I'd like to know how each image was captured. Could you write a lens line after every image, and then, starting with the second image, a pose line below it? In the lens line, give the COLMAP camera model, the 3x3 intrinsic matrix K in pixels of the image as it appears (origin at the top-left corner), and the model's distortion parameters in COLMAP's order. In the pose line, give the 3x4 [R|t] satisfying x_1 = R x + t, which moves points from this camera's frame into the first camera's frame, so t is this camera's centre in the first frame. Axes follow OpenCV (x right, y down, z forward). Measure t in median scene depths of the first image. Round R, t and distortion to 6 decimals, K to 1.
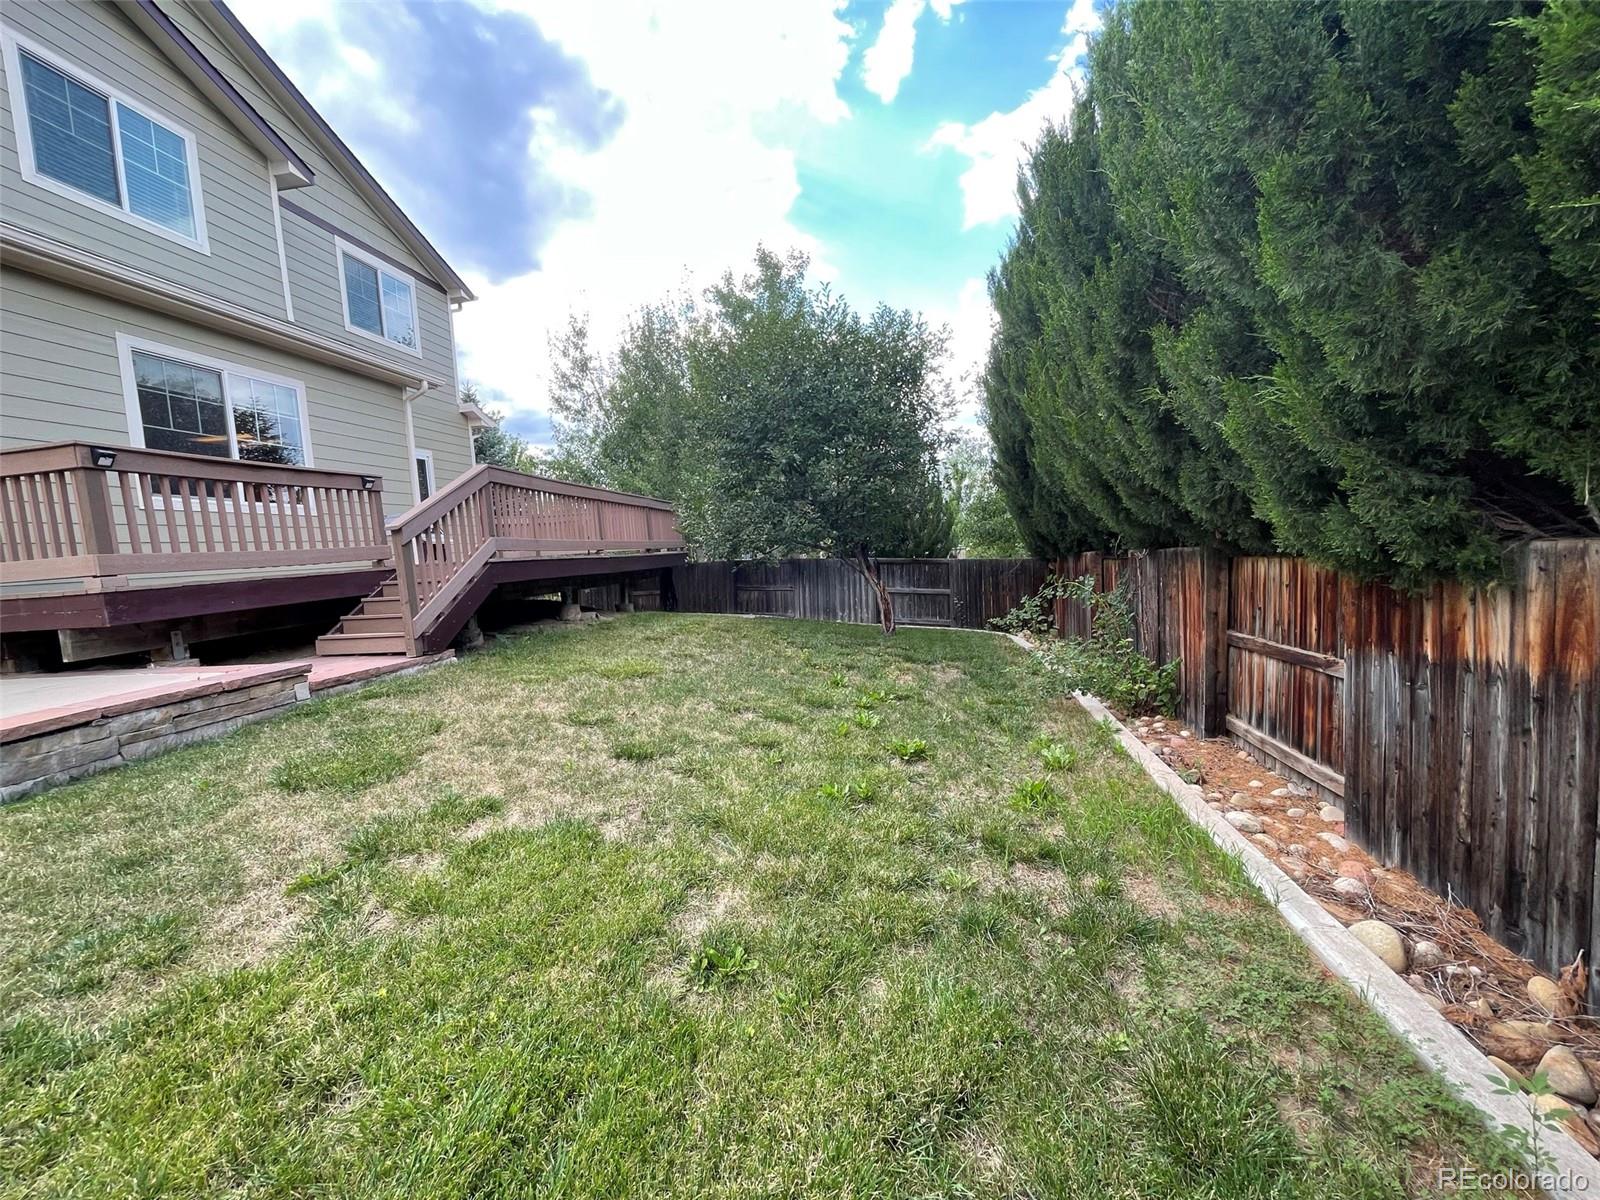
lens RADIAL K [[645.1, 0, 800.0], [0, 645.1, 600.0], [0, 0, 1]] dist [-0.001038, 0.000385]
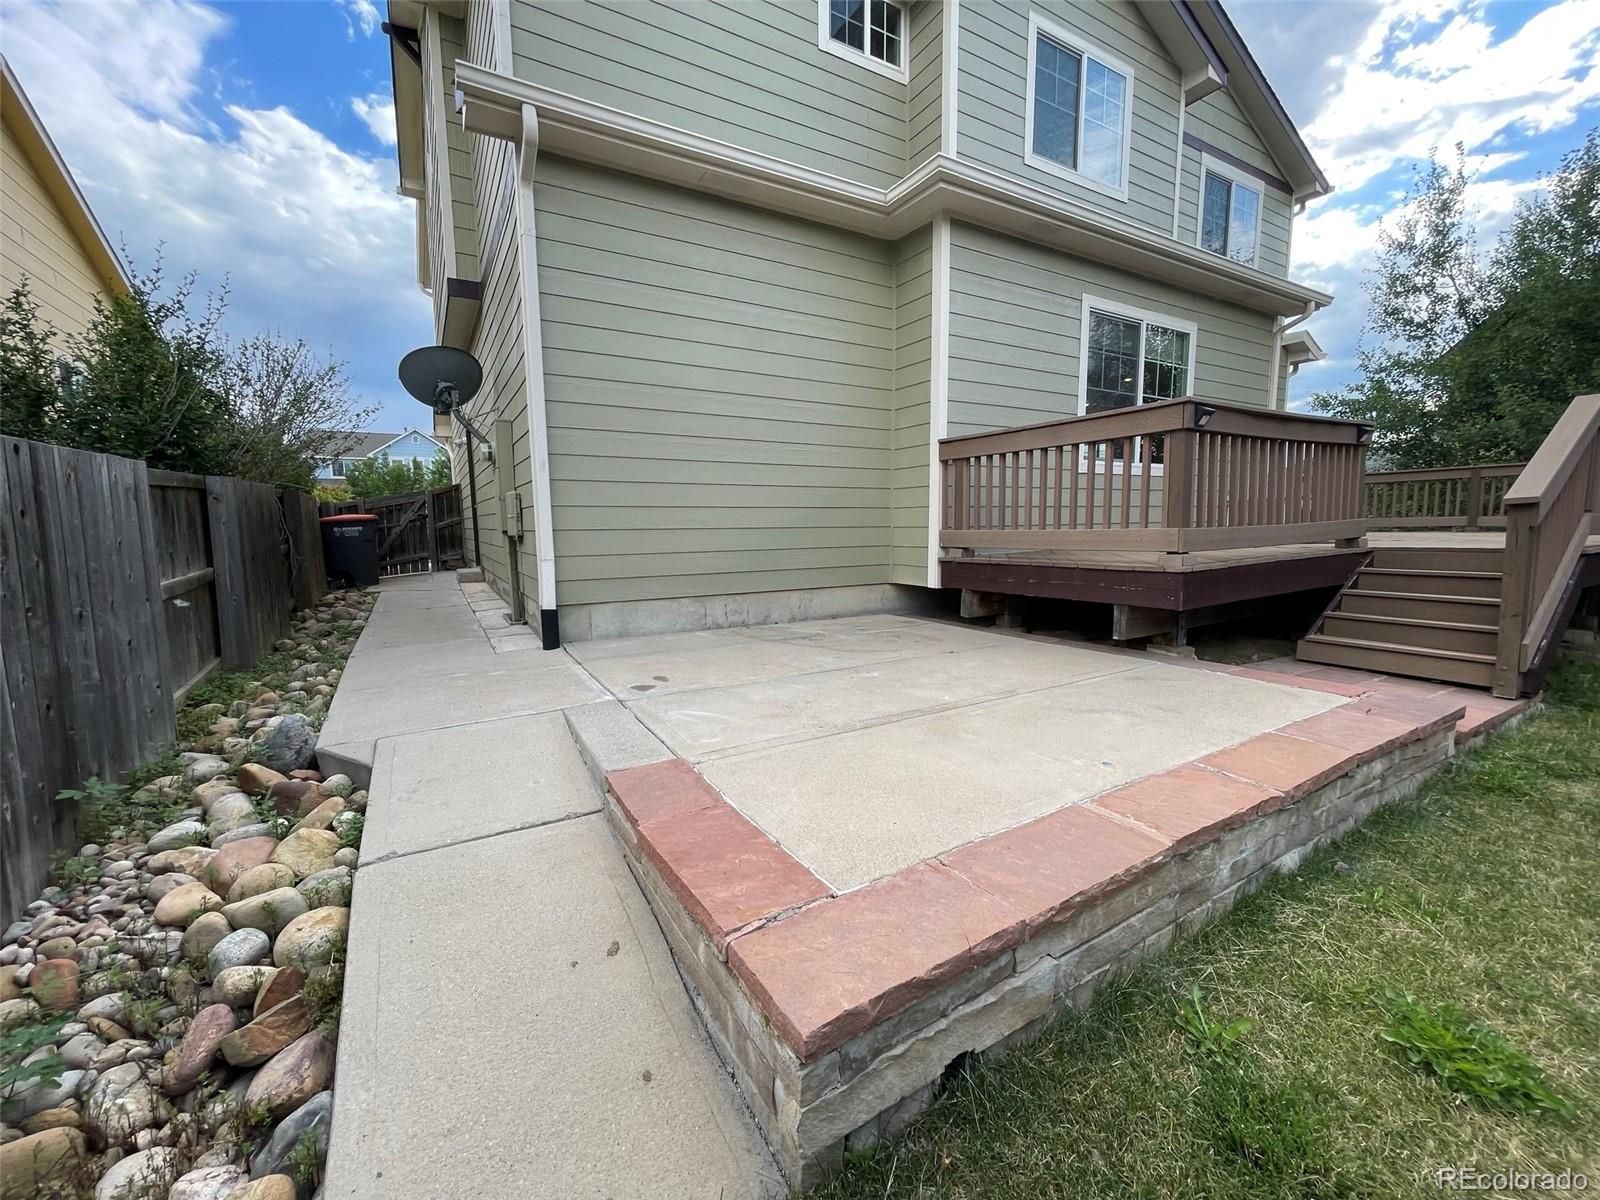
lens RADIAL K [[646.9, 0, 781.9], [0, 646.9, 597.1], [0, 0, 1]] dist [-0.012137, 0.000072]
pose [[0.619506, 0.137040, -0.772938, -0.527256], [-0.086152, 0.990565, 0.106575, -0.017438], [0.780250, 0.000566, 0.625467, 0.018476]]
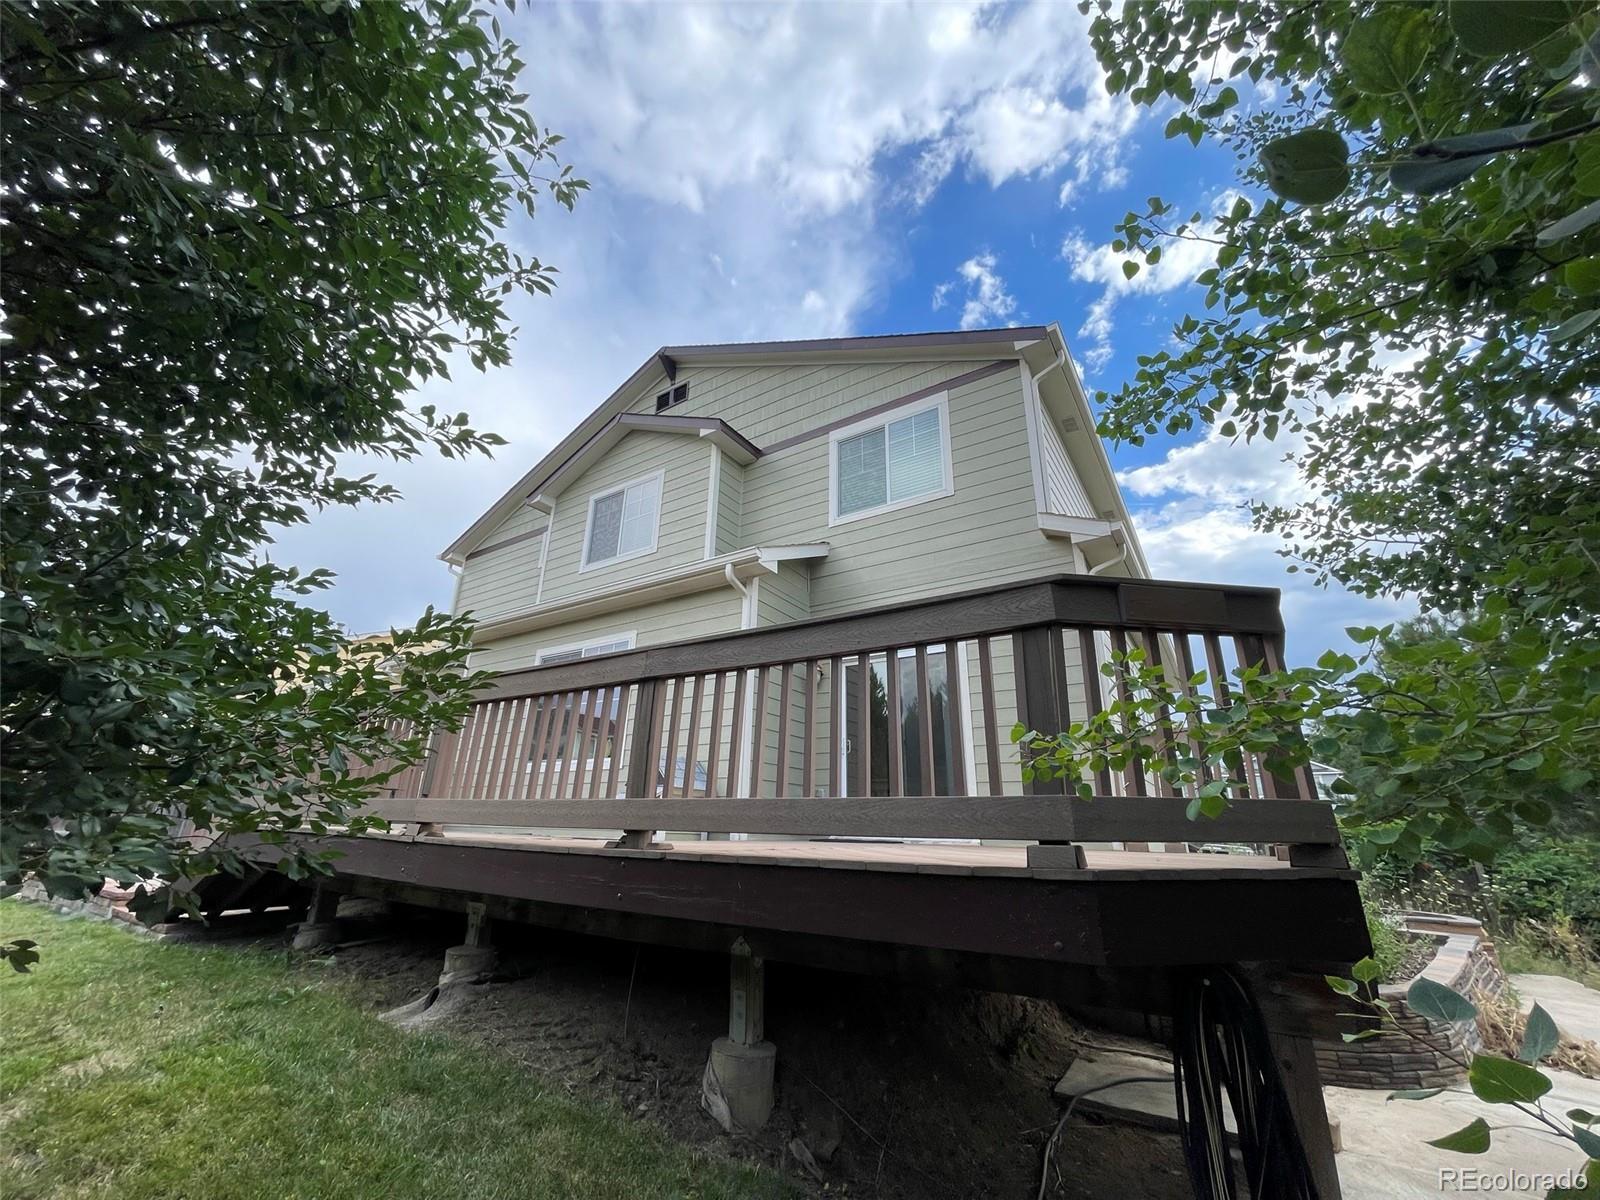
lens RADIAL K [[646.9, 0, 781.9], [0, 646.9, 597.1], [0, 0, 1]] dist [-0.012137, 0.000072]
pose [[-0.411629, -0.262742, -0.872656, 0.020555], [-0.063335, 0.963472, -0.260211, -0.180232], [0.909148, -0.051840, -0.413234, 1.989656]]
